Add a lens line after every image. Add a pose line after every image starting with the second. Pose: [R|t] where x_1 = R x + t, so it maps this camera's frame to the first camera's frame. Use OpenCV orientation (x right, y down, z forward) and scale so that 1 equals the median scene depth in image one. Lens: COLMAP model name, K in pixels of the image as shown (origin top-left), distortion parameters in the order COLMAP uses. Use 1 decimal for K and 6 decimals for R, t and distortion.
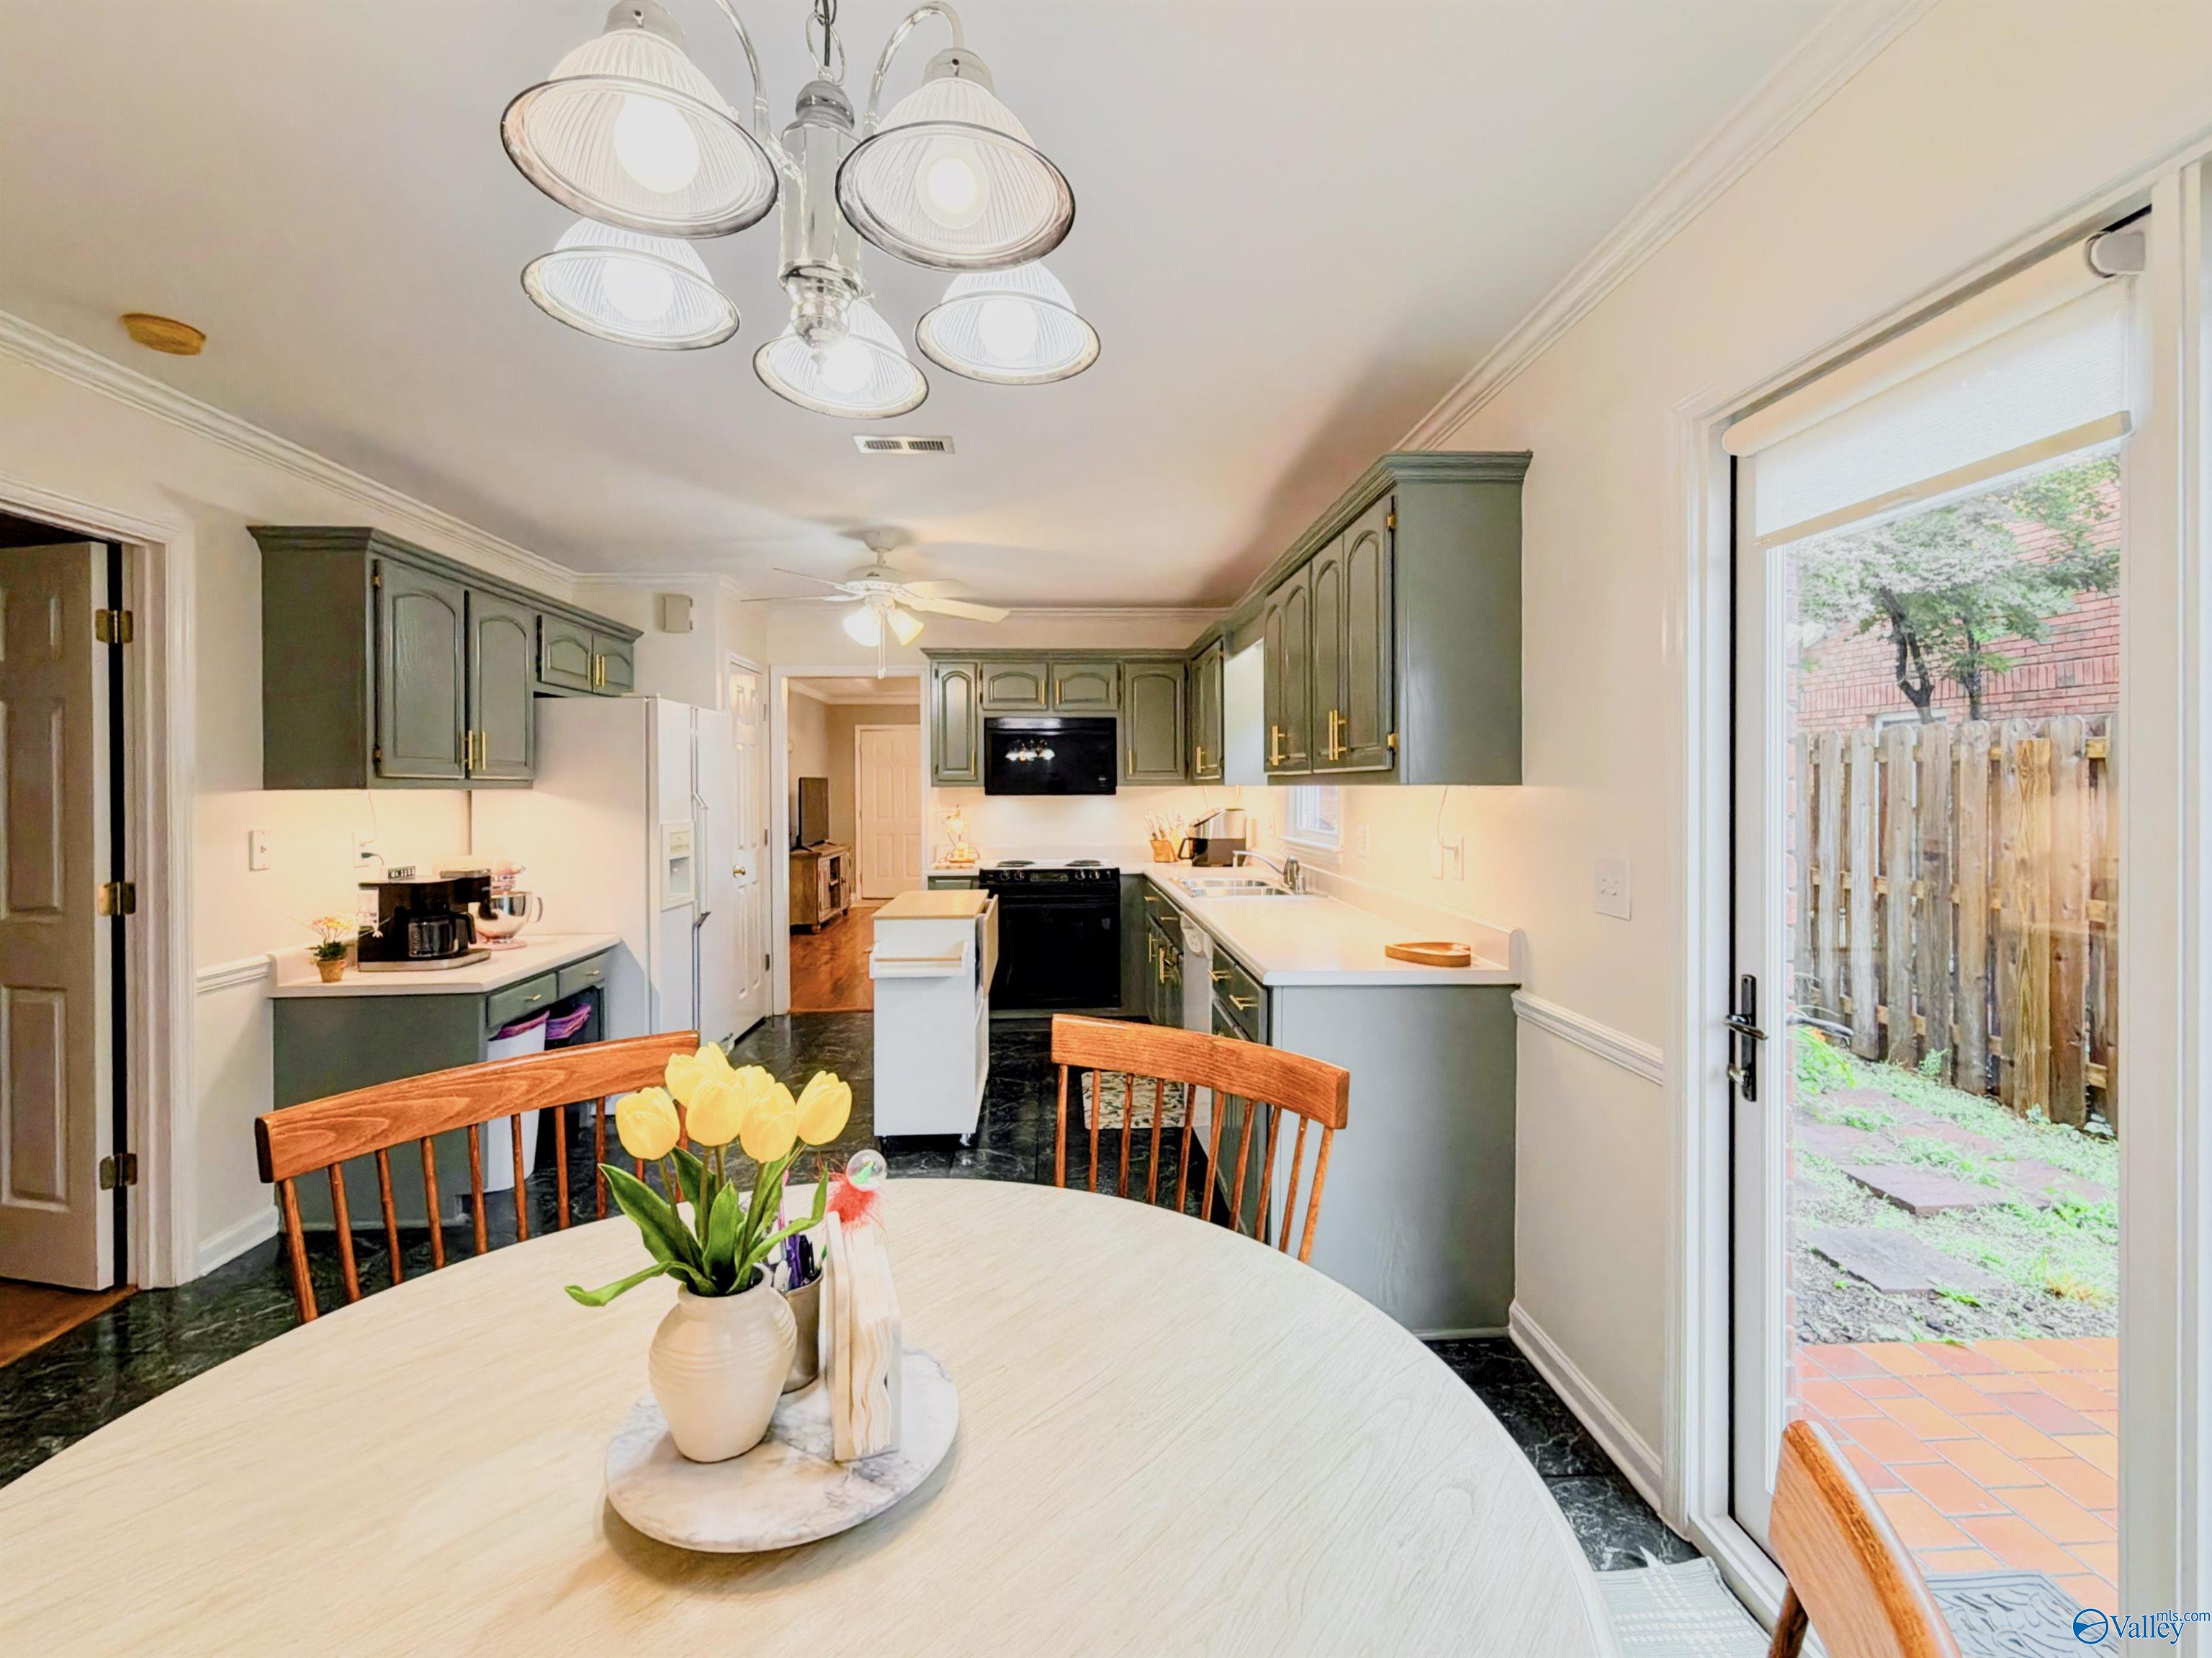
lens RADIAL K [[970.2, 0, 1106.9], [0, 970.2, 783.9], [0, 0, 1]] dist [0.000797, 0.000092]
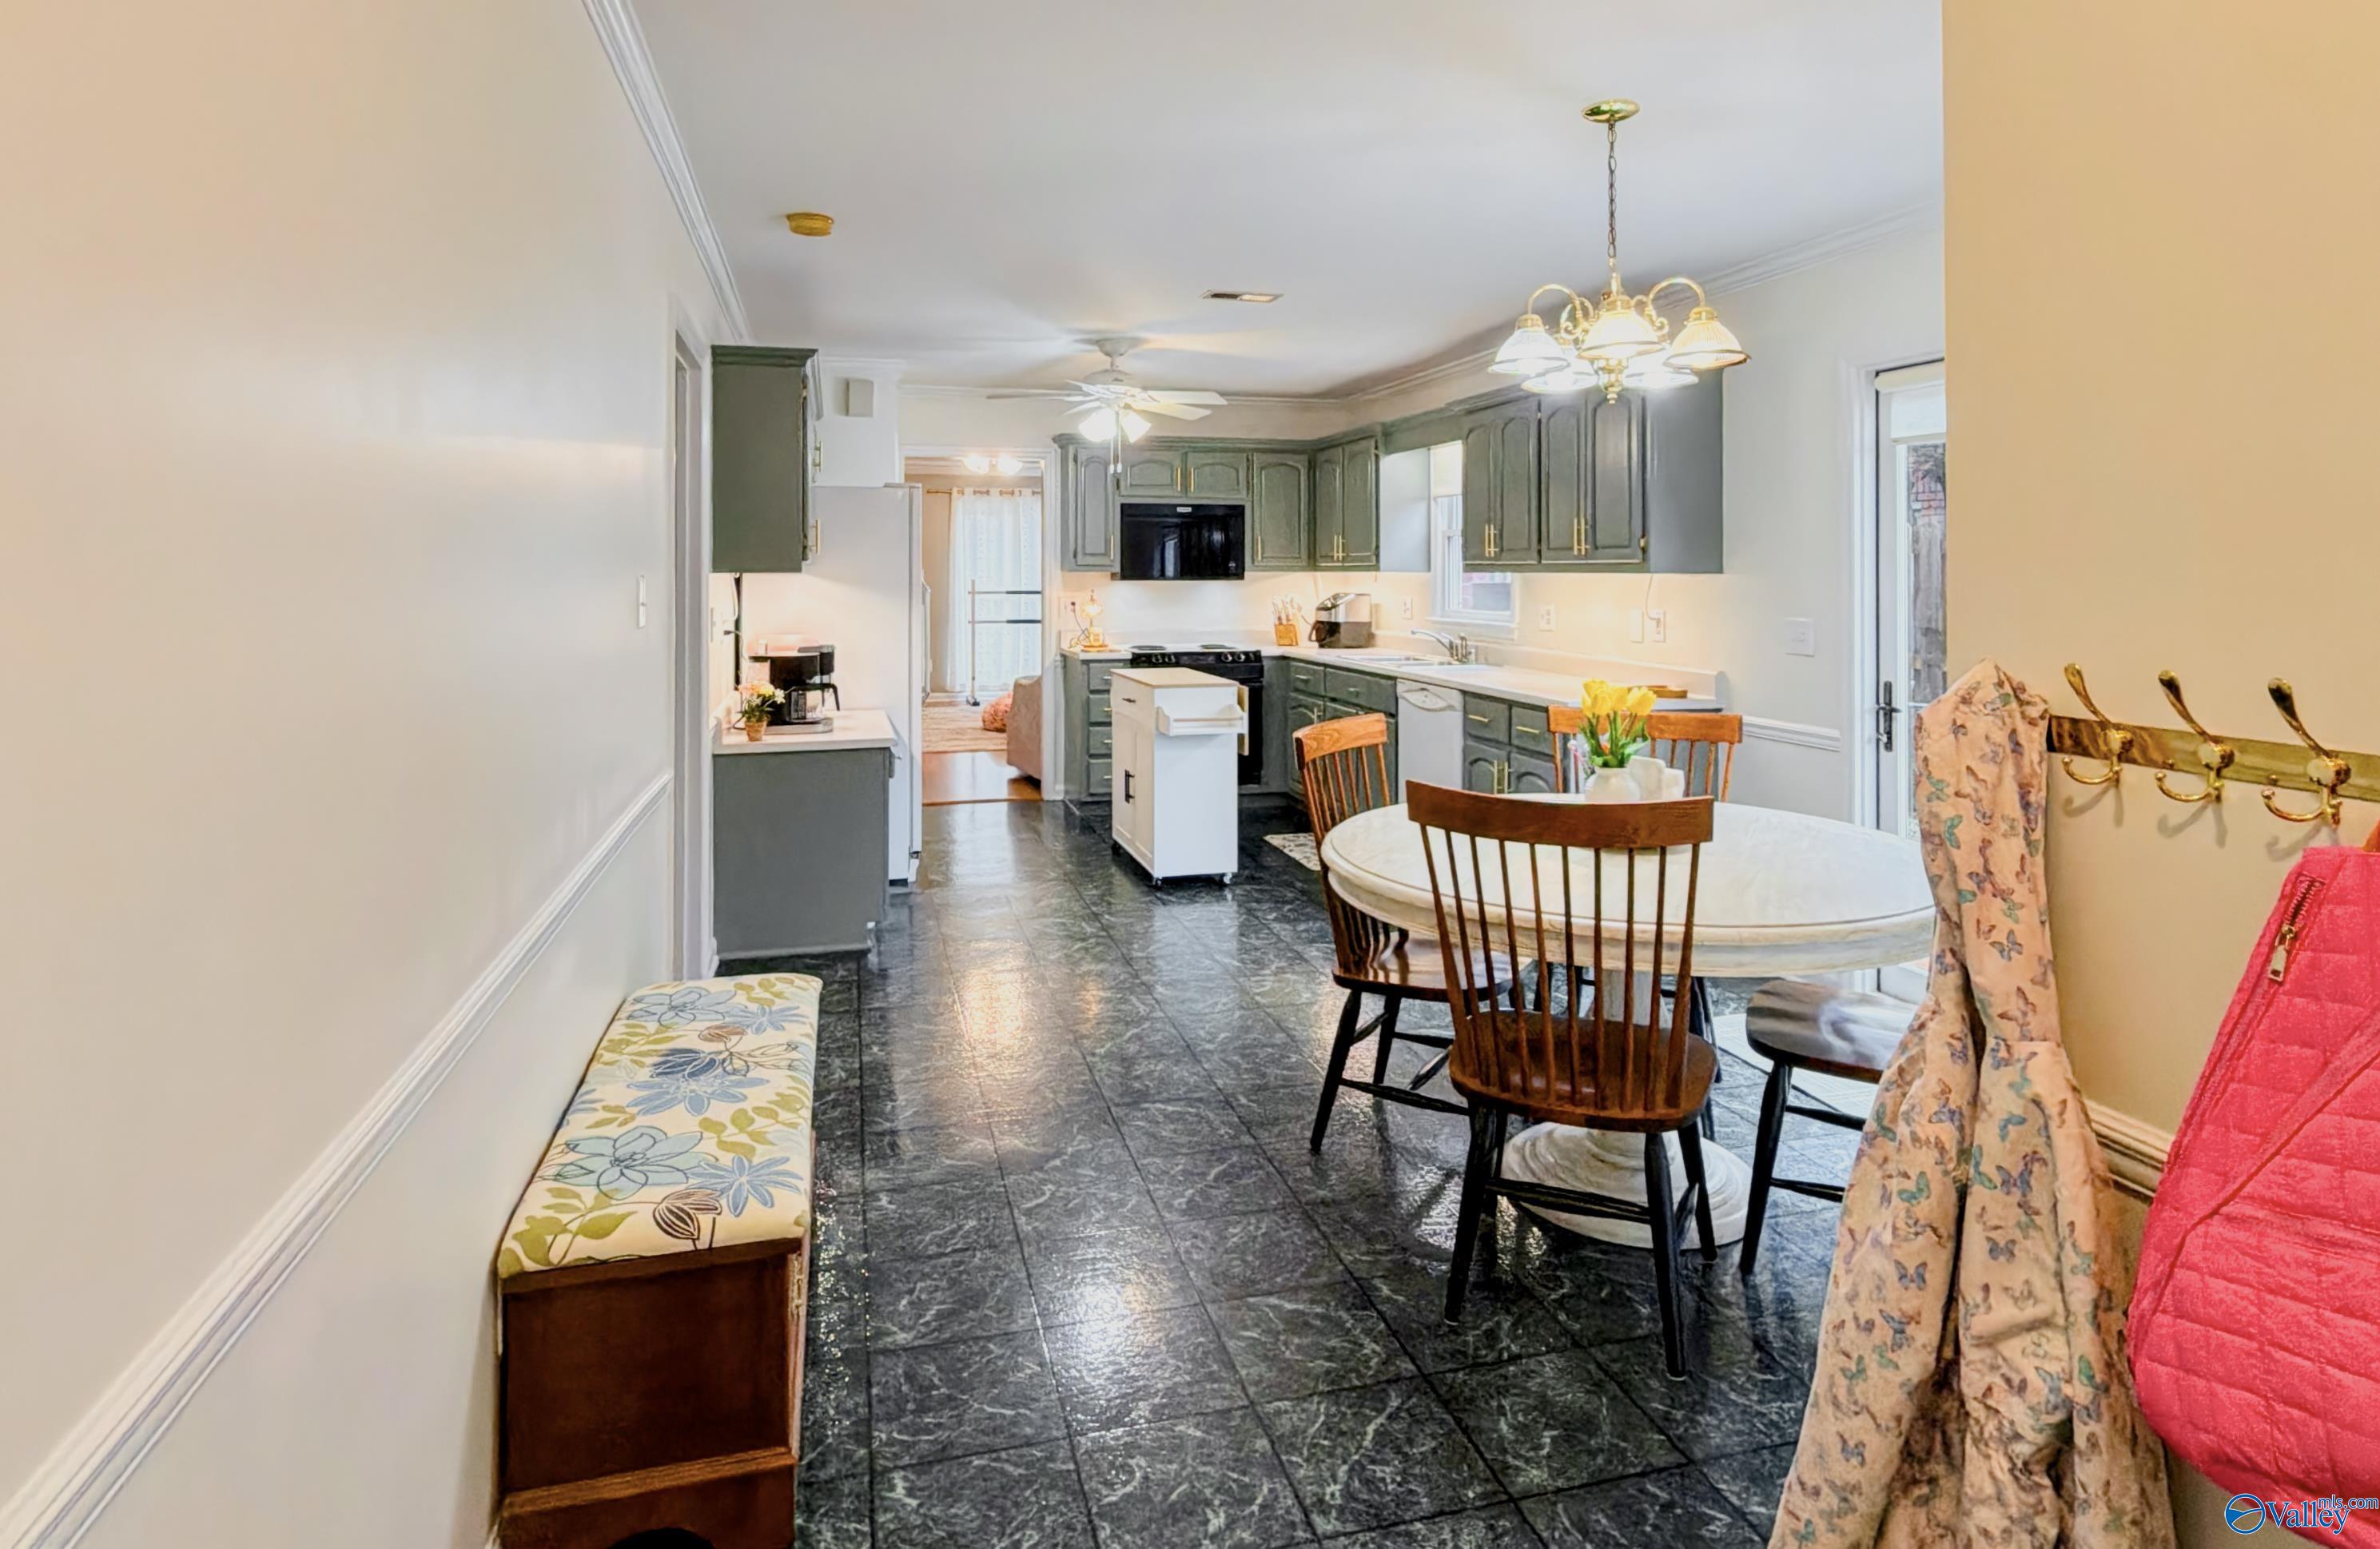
lens RADIAL K [[1278.9, 0, 1200.8], [0, 1278.9, 554.9], [0, 0, 1]] dist [-0.003398, -0.000177]
pose [[0.976537, 0.006733, 0.215247, -0.472094], [-0.004944, 0.999949, -0.008852, -0.004629], [-0.215295, 0.007580, 0.976520, -0.452901]]
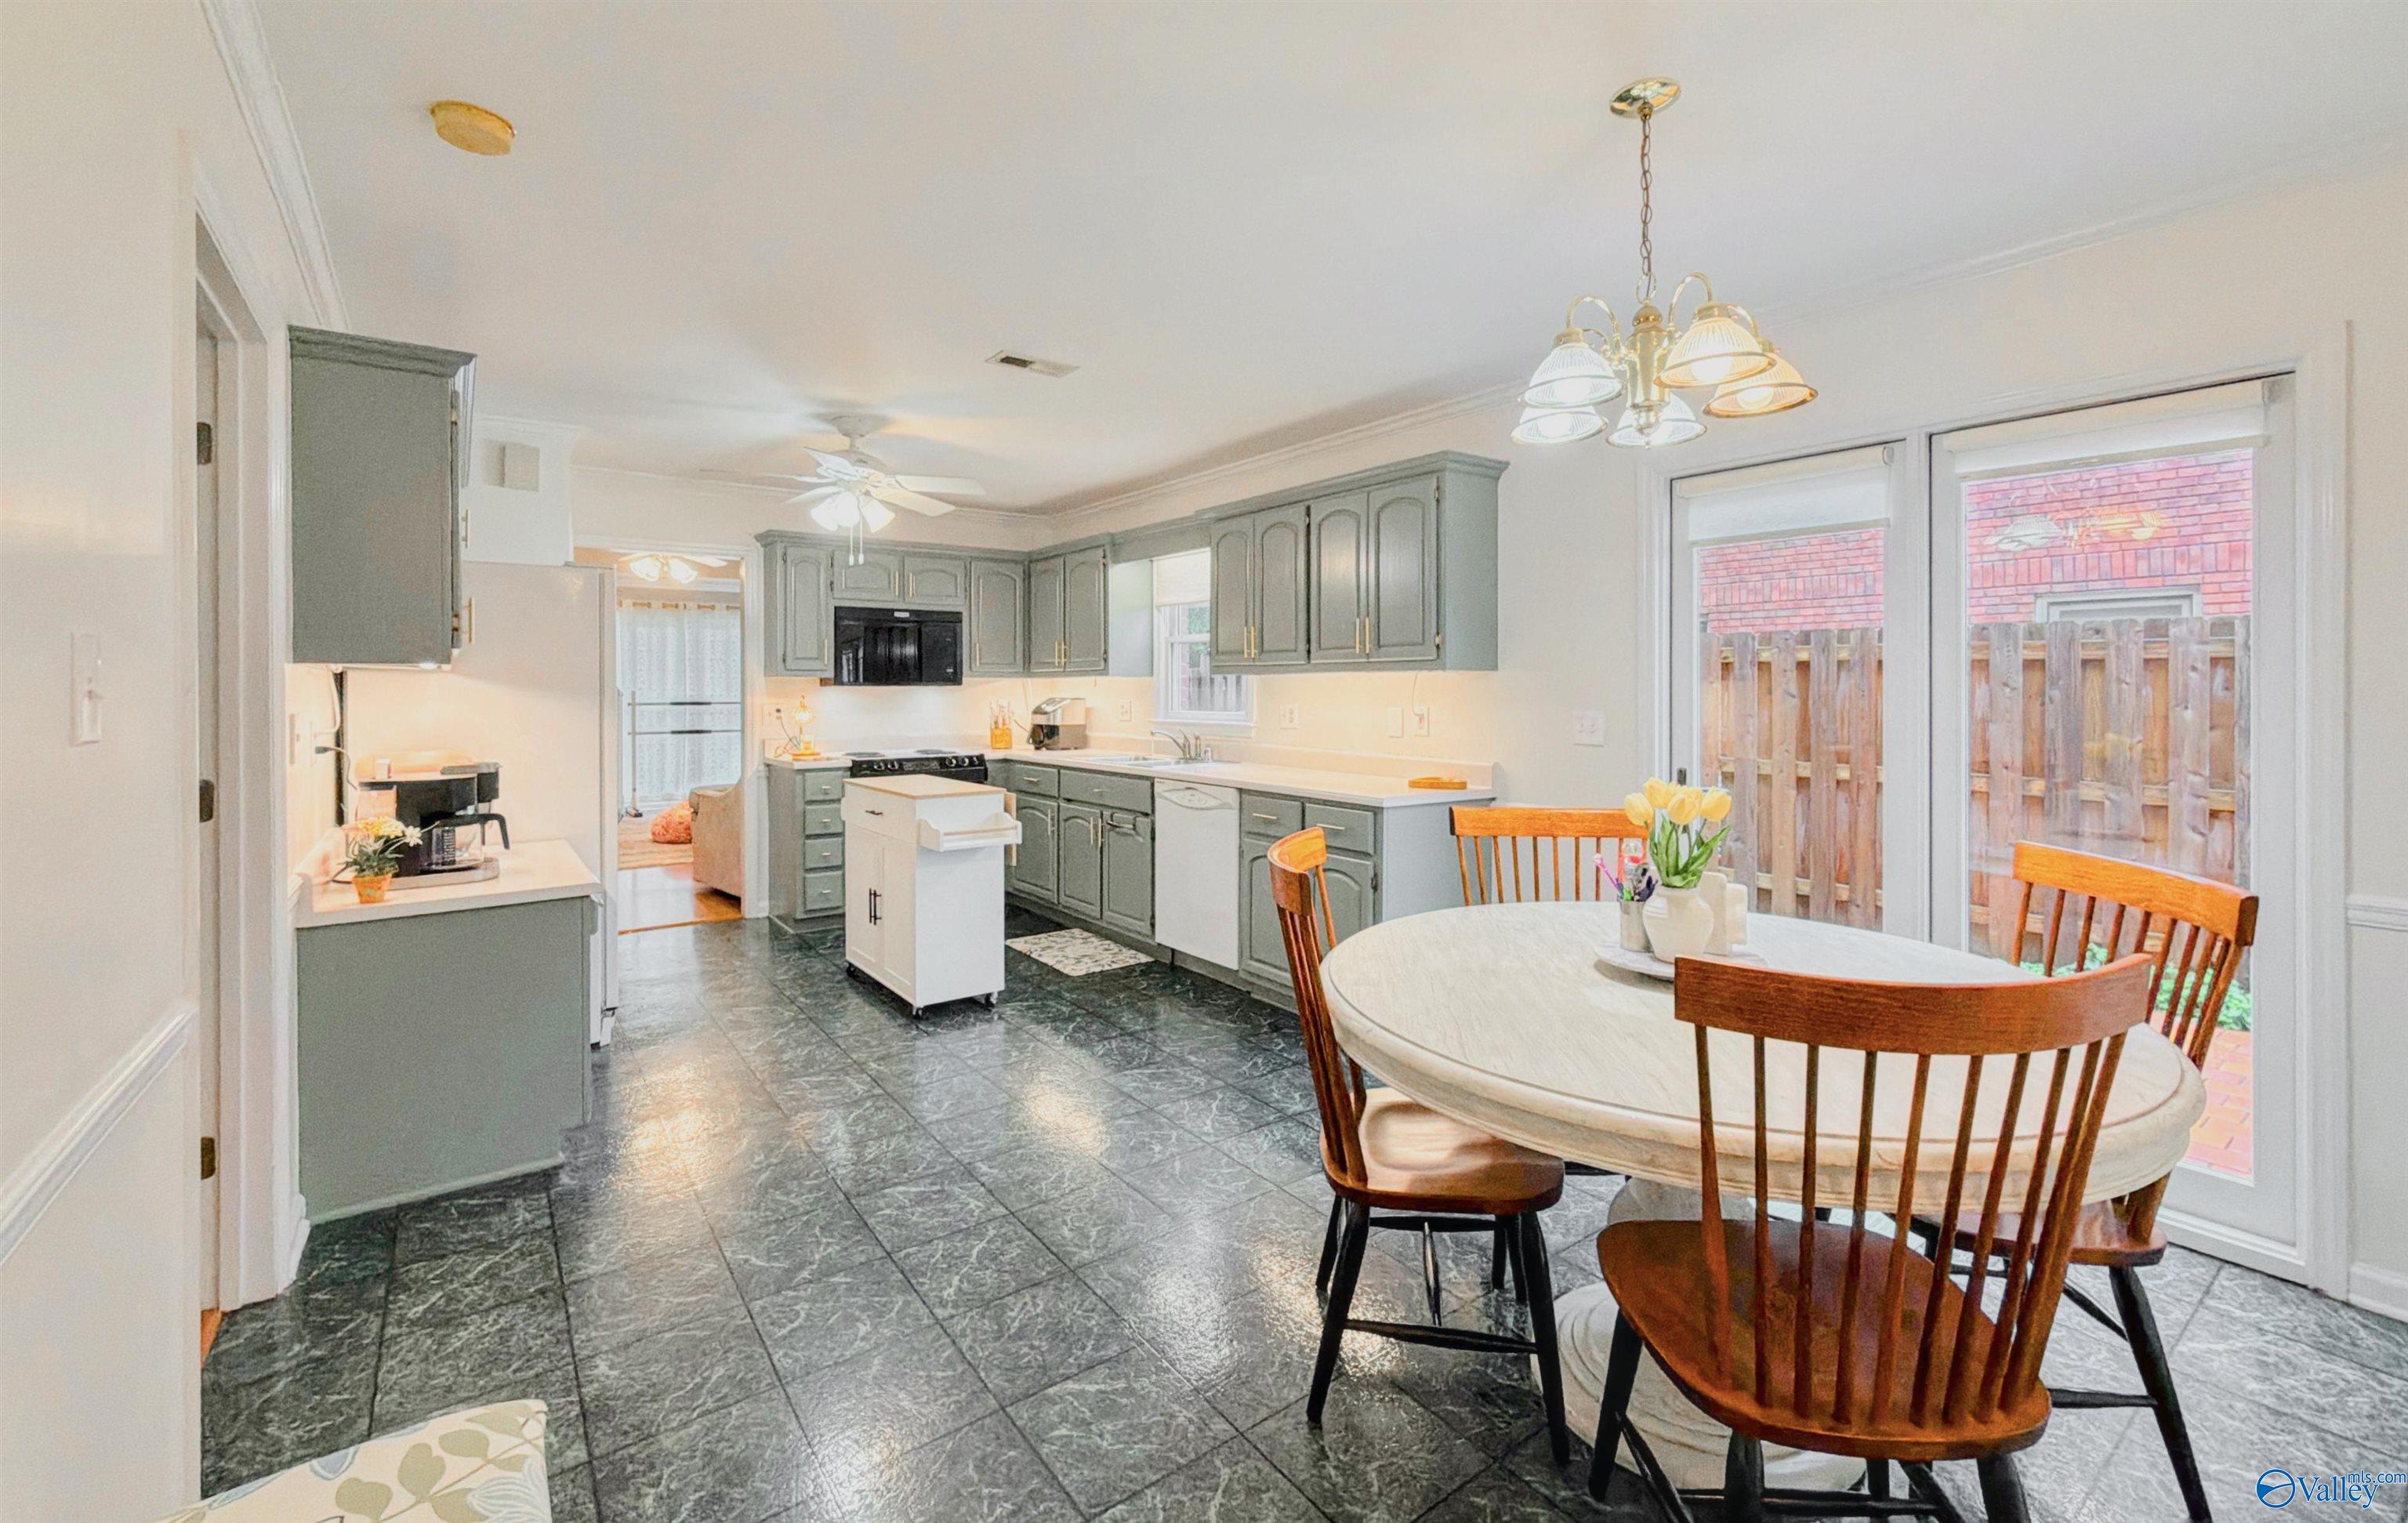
lens RADIAL K [[990.8, 0, 1208.5], [0, 990.8, 687.6], [0, 0, 1]] dist [0.000741, -0.000201]
pose [[0.831142, 0.001721, 0.556057, -0.524658], [-0.003078, 0.999994, 0.001506, 0.016027], [-0.556051, -0.002963, 0.831143, -0.053025]]
